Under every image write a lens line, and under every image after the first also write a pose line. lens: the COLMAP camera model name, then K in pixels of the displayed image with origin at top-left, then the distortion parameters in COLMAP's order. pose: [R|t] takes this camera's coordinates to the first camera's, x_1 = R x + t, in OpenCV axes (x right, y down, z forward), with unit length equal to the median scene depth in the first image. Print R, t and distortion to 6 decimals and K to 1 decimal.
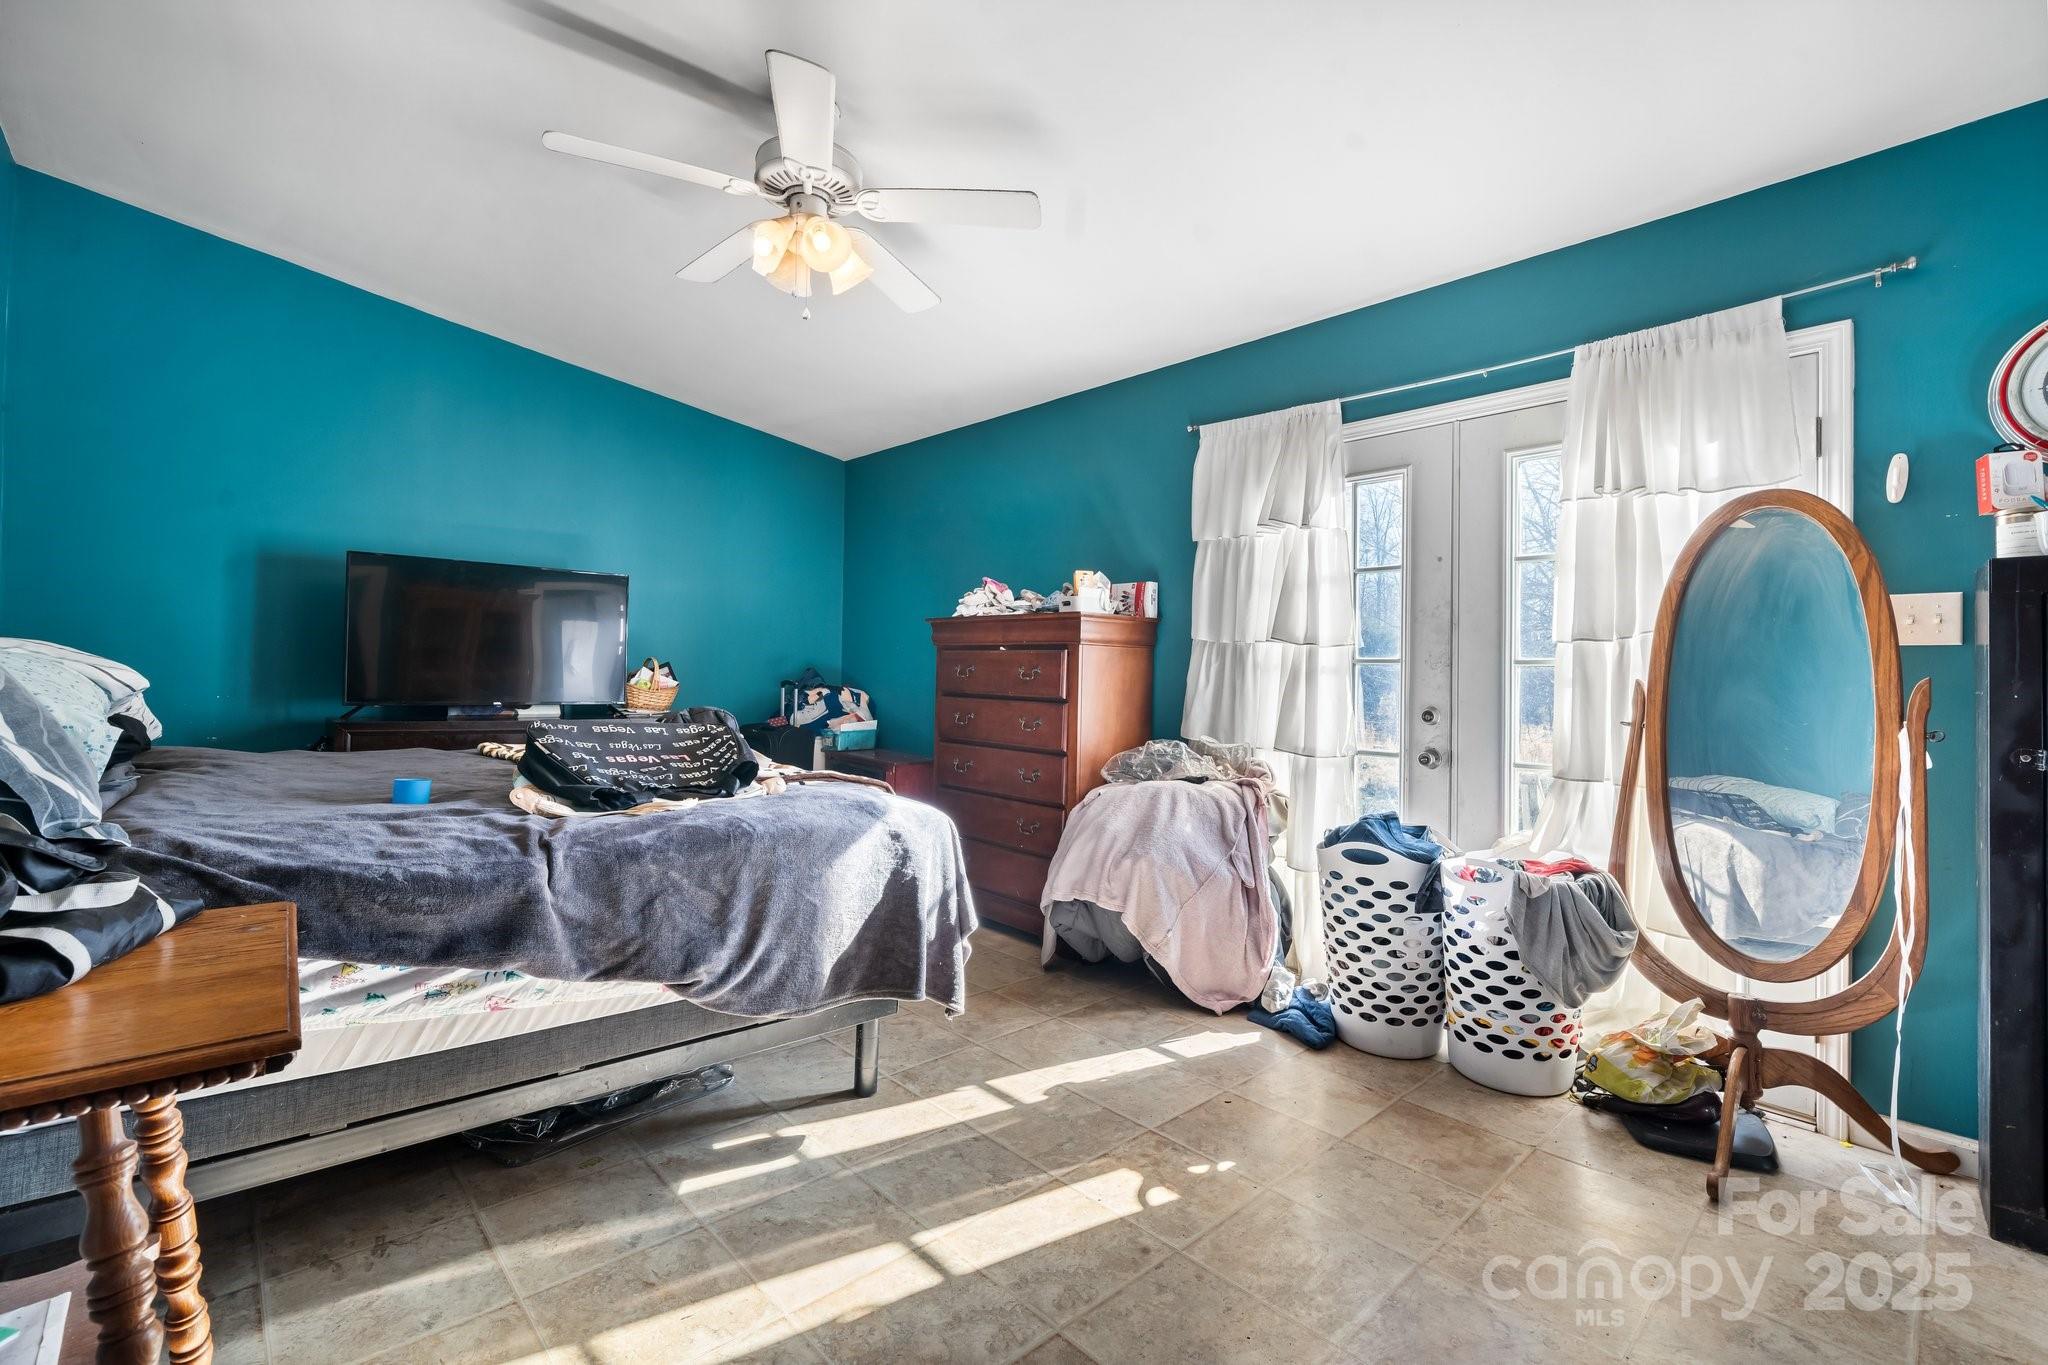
lens RADIAL K [[869.8, 0, 1024.0], [0, 869.8, 682.5], [0, 0, 1]] dist [-0.000750, -0.000110]
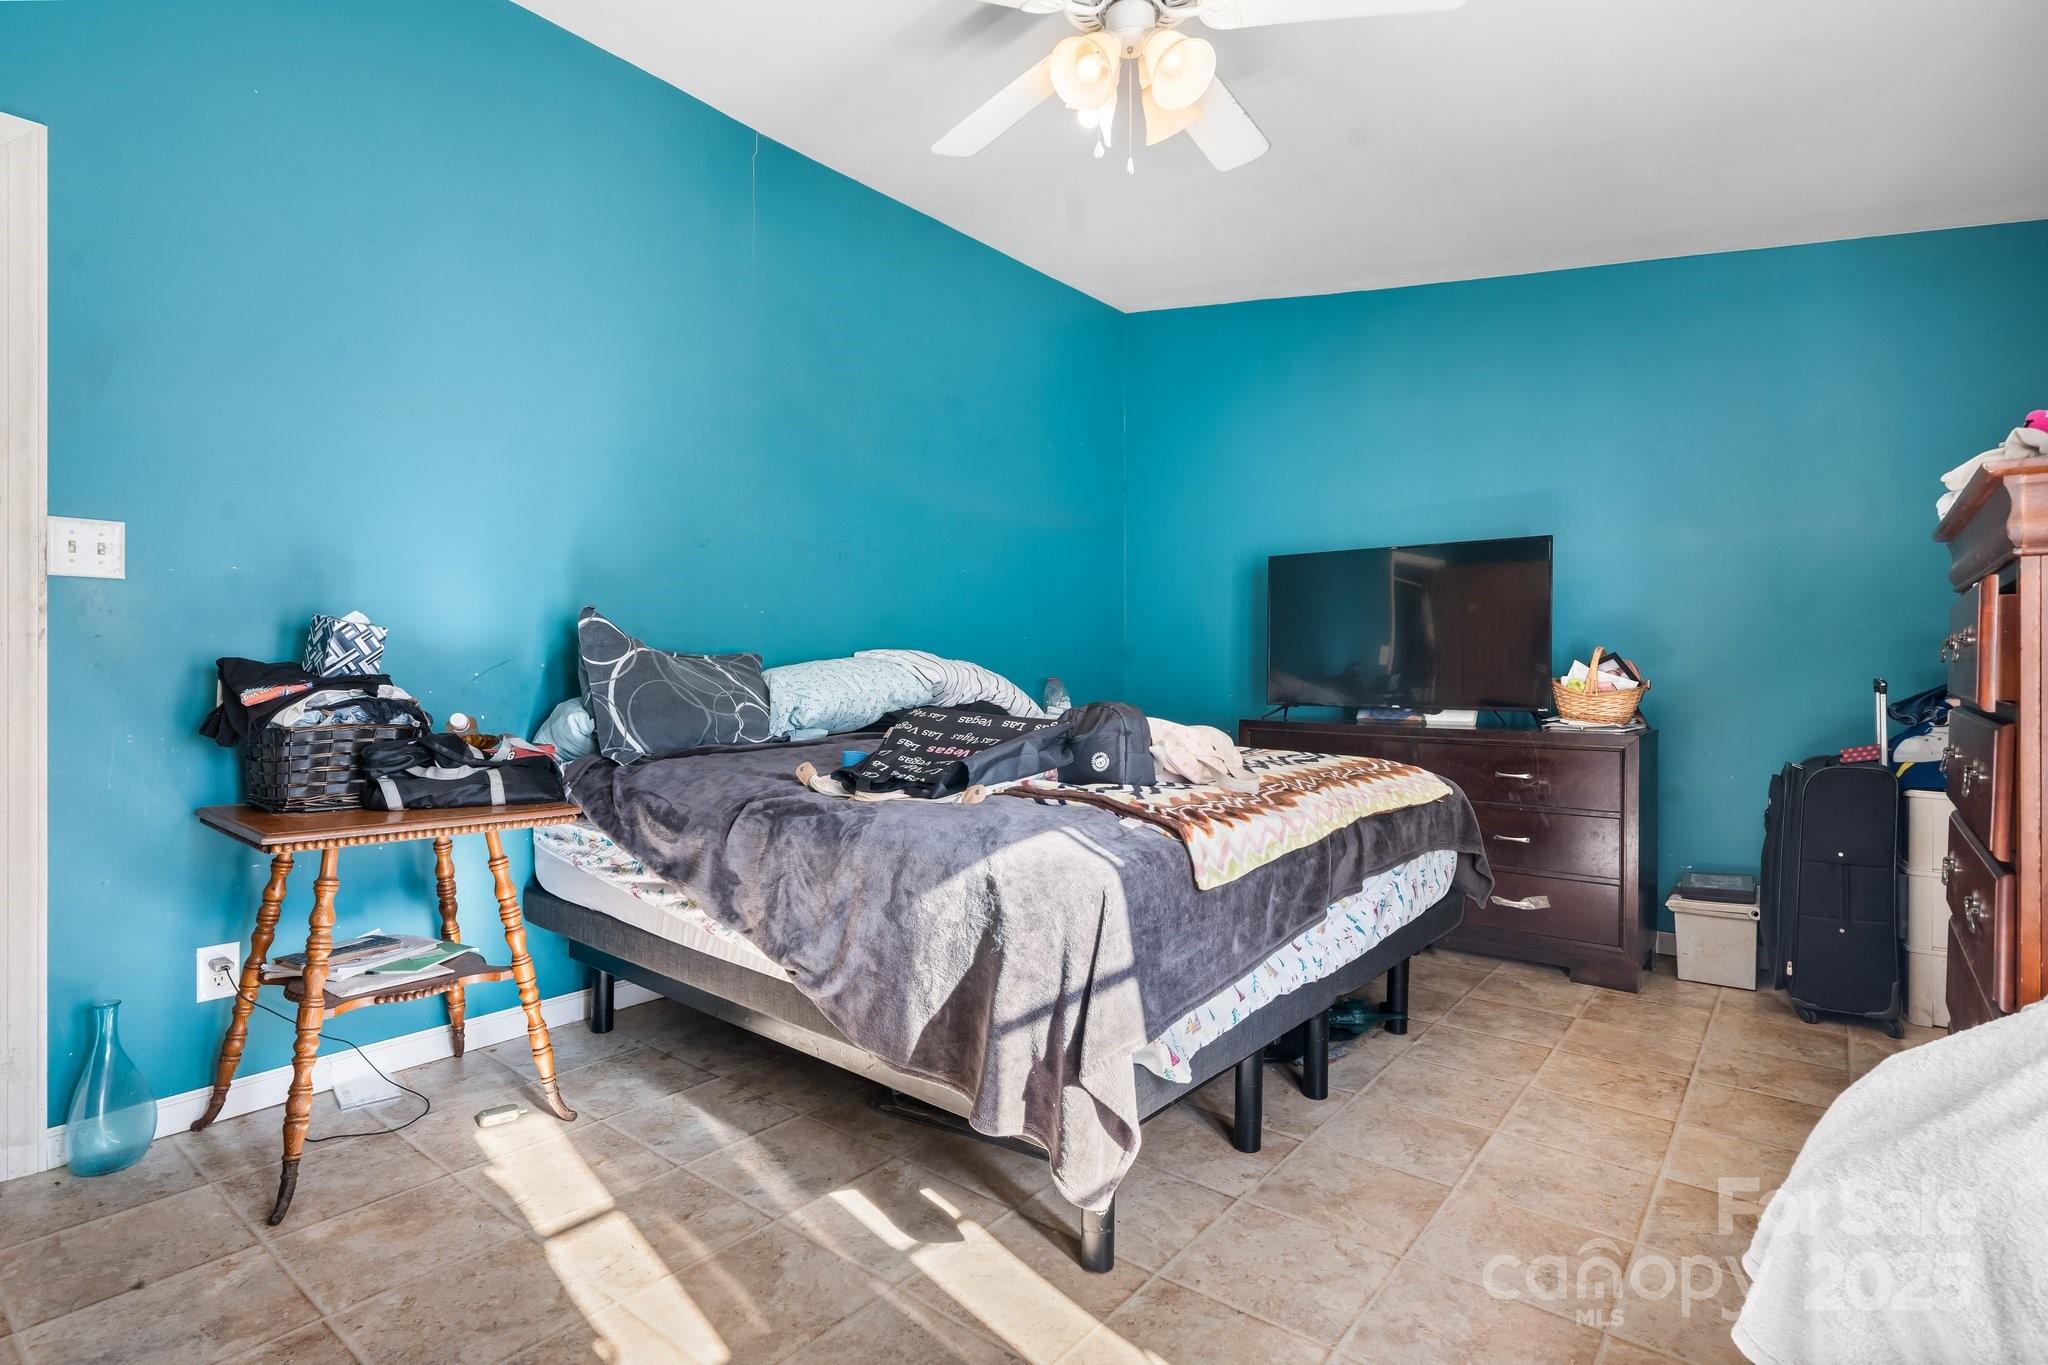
lens RADIAL K [[1031.0, 0, 1024.0], [0, 1031.0, 682.5], [0, 0, 1]] dist [0.037715, 0.000075]
pose [[0.146298, -0.005847, -0.989223, 0.711836], [-0.005859, 0.999960, -0.006777, 0.017440], [0.989223, 0.006787, 0.146258, 0.926131]]
